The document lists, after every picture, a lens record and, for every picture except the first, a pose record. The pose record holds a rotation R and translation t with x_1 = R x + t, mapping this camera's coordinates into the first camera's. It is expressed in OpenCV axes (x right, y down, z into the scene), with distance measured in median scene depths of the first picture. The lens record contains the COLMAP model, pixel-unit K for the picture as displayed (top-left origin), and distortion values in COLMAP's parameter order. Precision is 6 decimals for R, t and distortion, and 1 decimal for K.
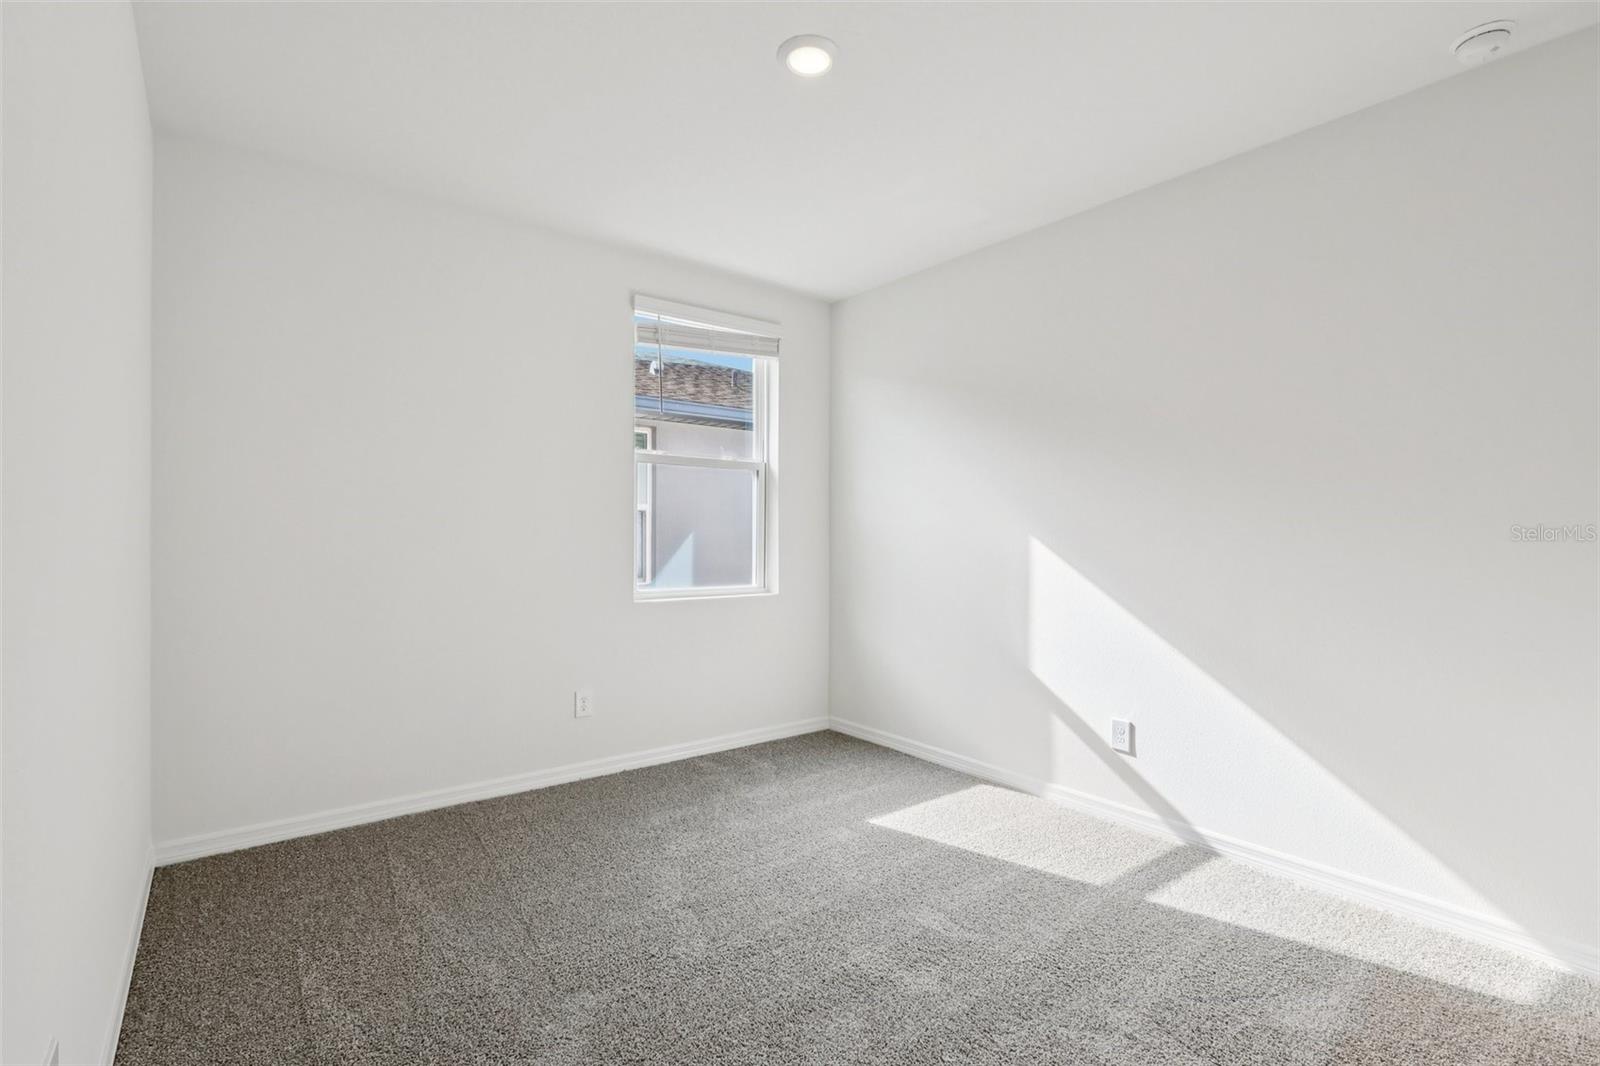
lens RADIAL K [[750.5, 0, 800.0], [0, 750.5, 533.0], [0, 0, 1]] dist [-0.001760, -0.000253]
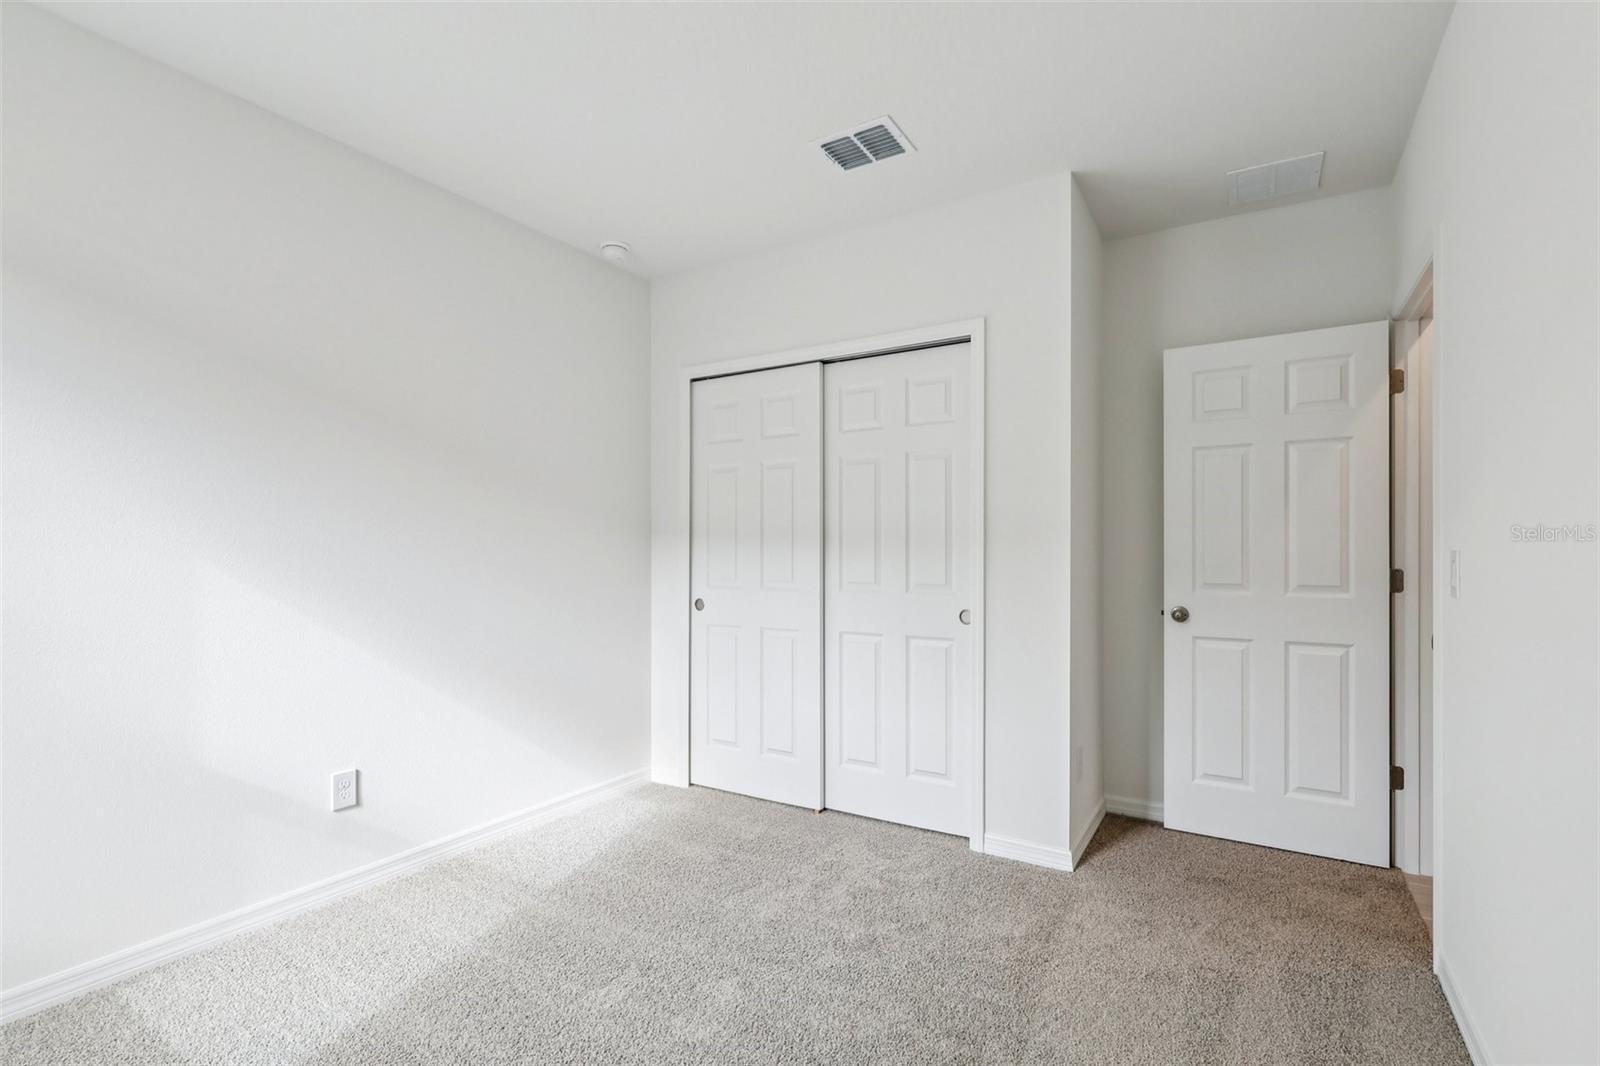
lens RADIAL K [[750.5, 0, 800.0], [0, 750.5, 533.0], [0, 0, 1]] dist [-0.001760, -0.000253]
pose [[-0.337555, 0.013450, 0.941210, -0.553728], [-0.000851, 0.999893, -0.014594, -0.005562], [-0.941305, -0.005727, -0.337507, 0.831128]]
